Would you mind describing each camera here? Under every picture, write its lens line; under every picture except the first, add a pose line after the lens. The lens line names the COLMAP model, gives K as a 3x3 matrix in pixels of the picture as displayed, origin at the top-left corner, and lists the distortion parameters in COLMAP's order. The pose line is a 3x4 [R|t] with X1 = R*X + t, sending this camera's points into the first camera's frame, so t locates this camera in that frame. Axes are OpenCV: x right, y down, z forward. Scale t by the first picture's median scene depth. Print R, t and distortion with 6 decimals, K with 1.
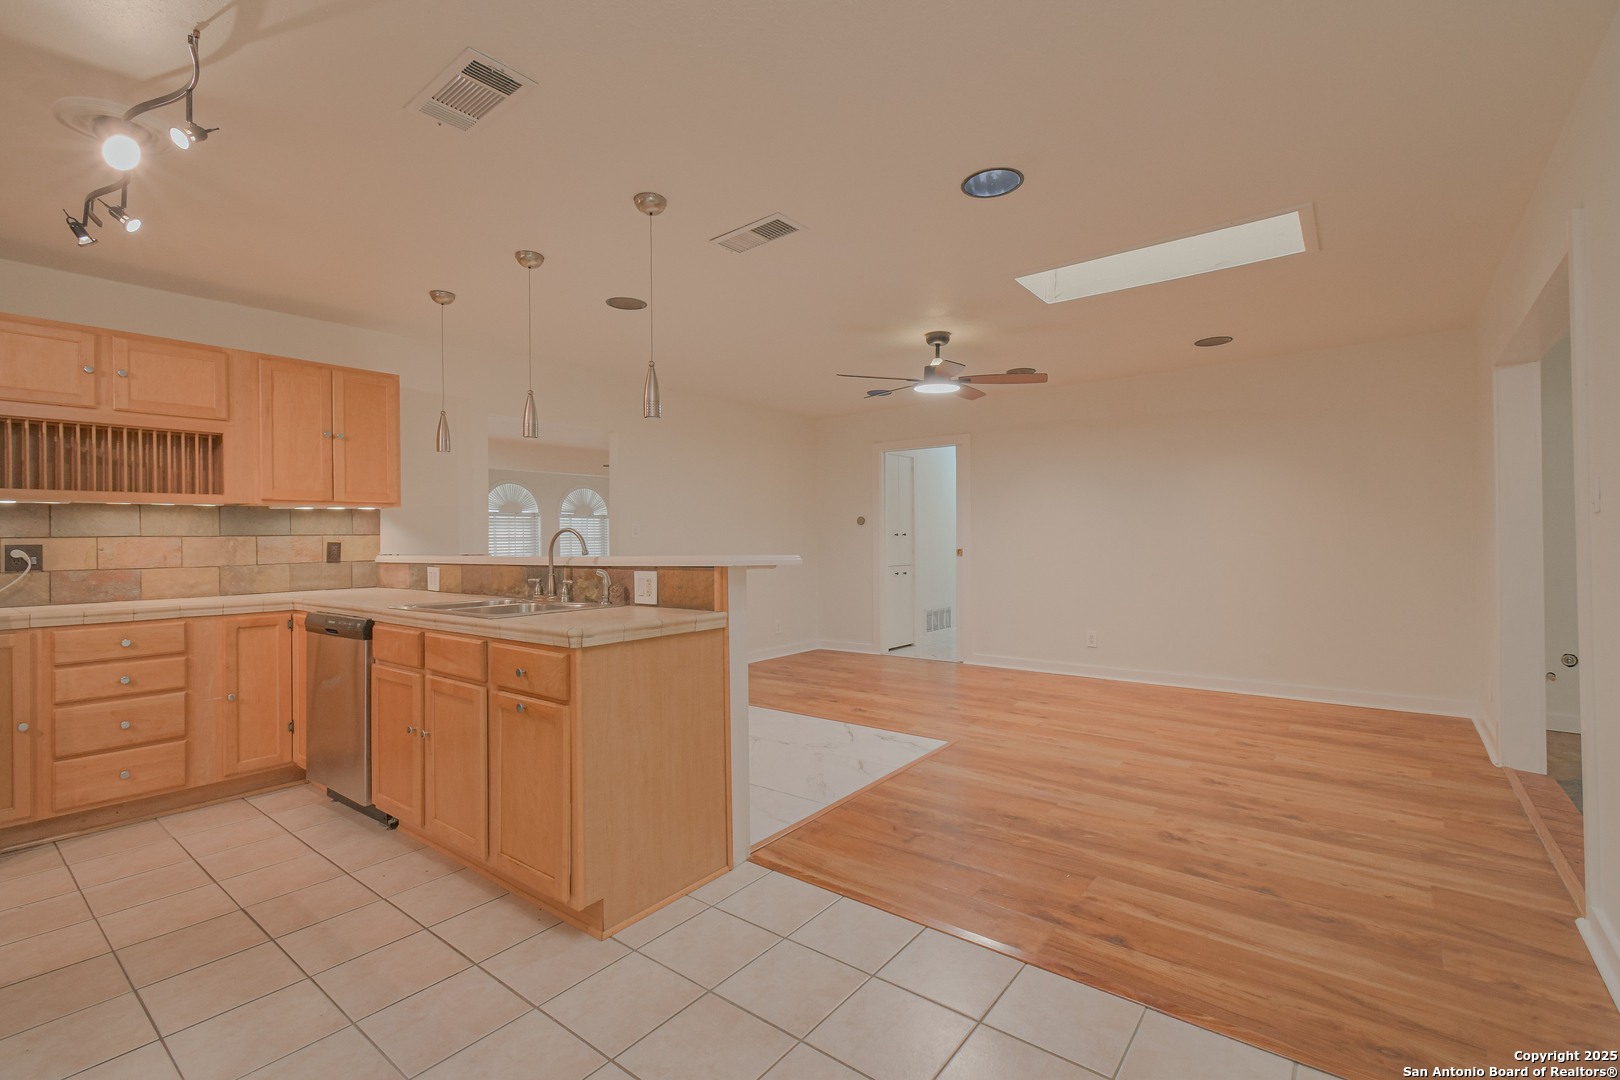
lens RADIAL K [[714.6, 0, 806.5], [0, 714.6, 539.3], [0, 0, 1]] dist [-0.000317, -0.001191]
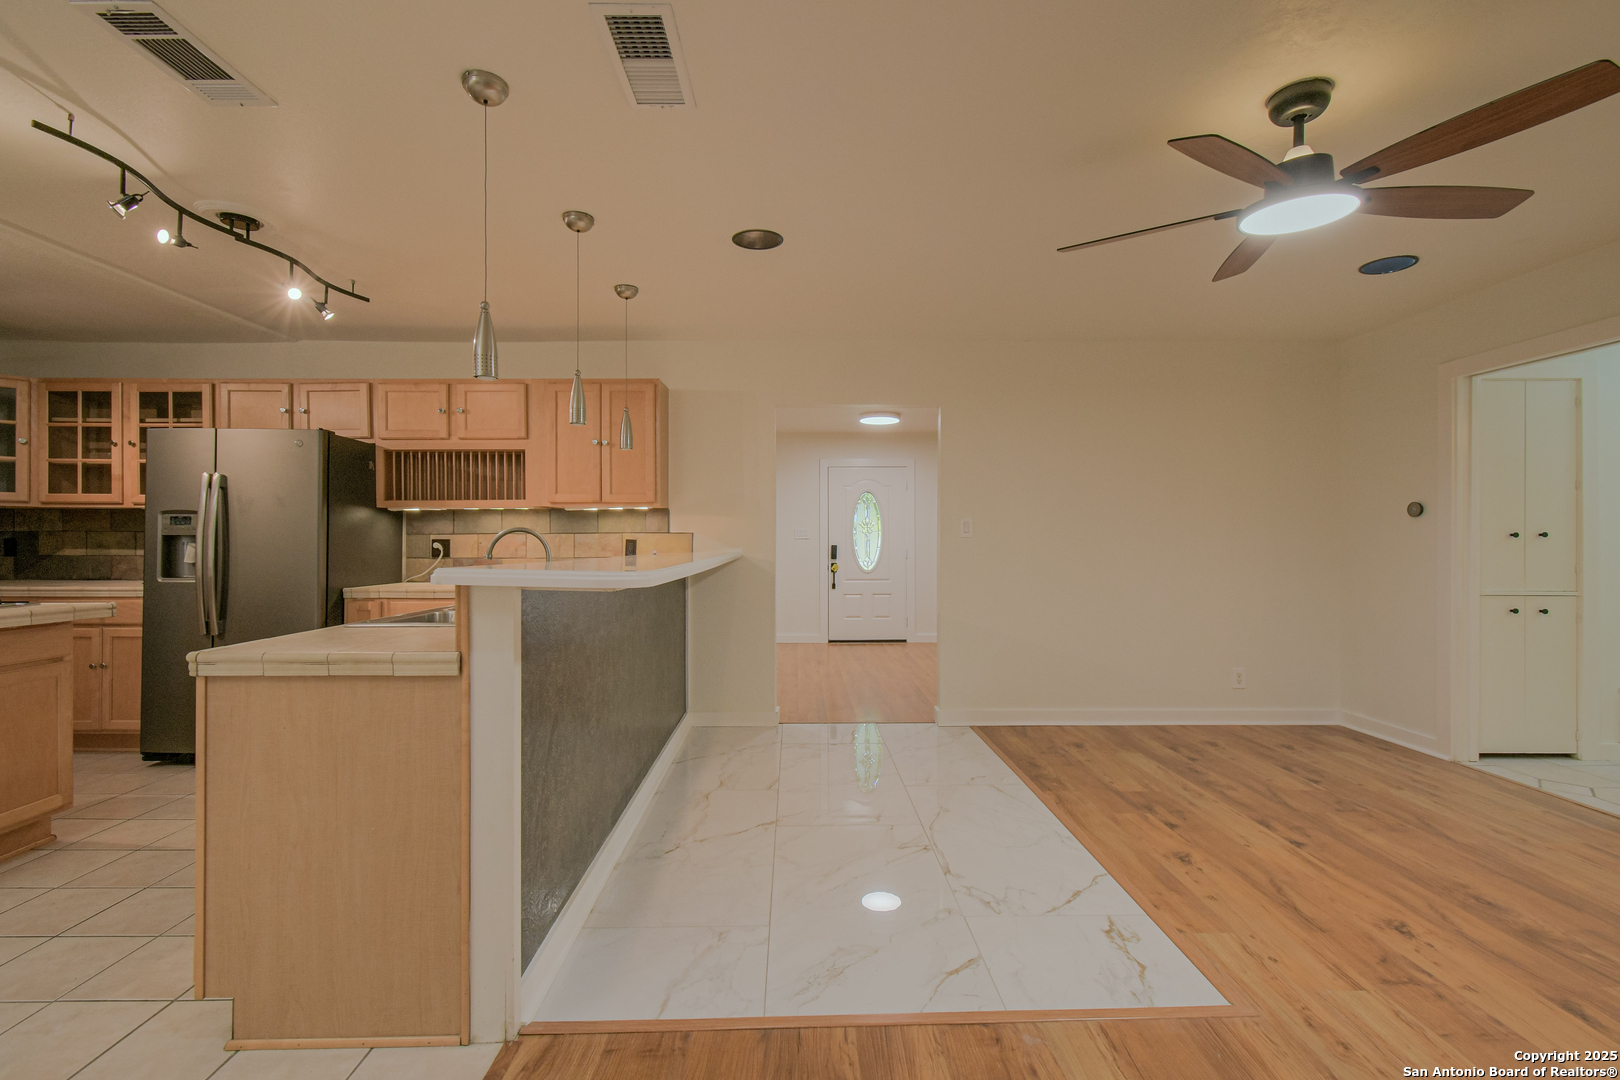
lens RADIAL K [[714.6, 0, 801.9], [0, 714.6, 539.3], [0, 0, 1]] dist [-0.000317, -0.001191]
pose [[0.630250, 0.011334, -0.776310, 0.447247], [-0.007841, 0.999935, 0.008233, -0.008881], [0.776353, 0.000898, 0.630298, 0.617934]]
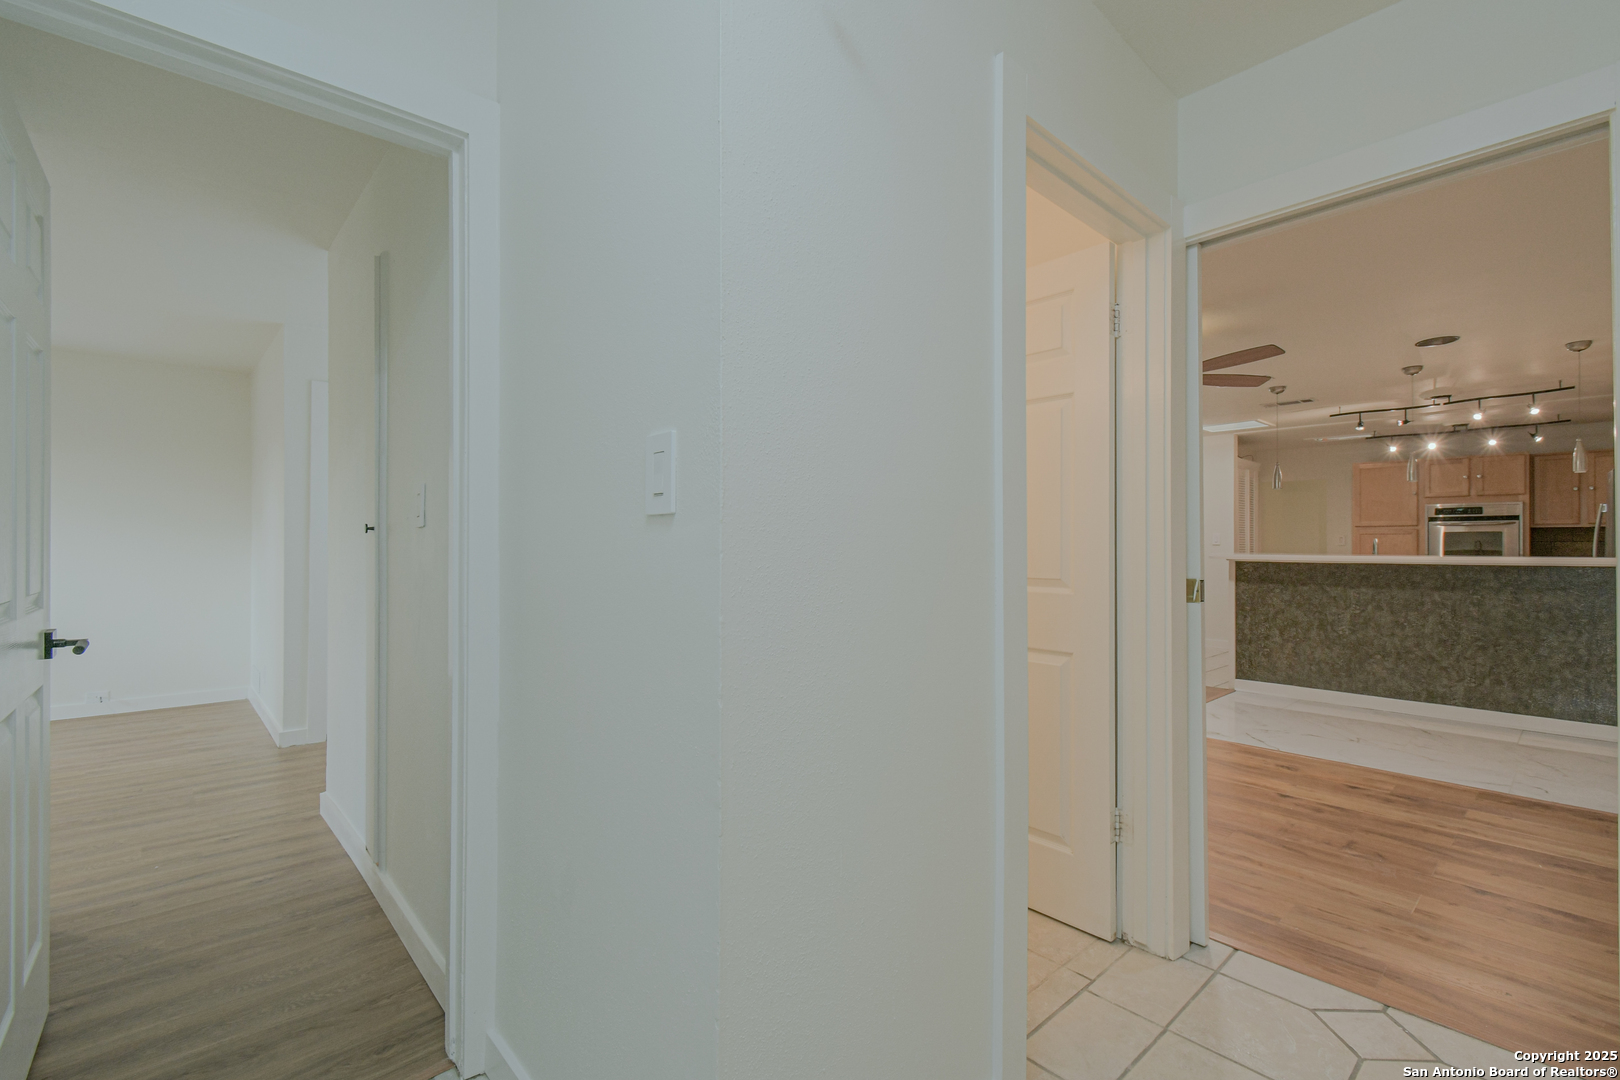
lens RADIAL K [[714.6, 0, 812.7], [0, 714.6, 542.8], [0, 0, 1]] dist [-0.000317, -0.001191]
pose [[-0.987440, 0.007930, 0.157793, 0.647960], [0.006484, 0.999932, -0.009674, 0.003488], [-0.157859, -0.008529, -0.987425, 2.604574]]
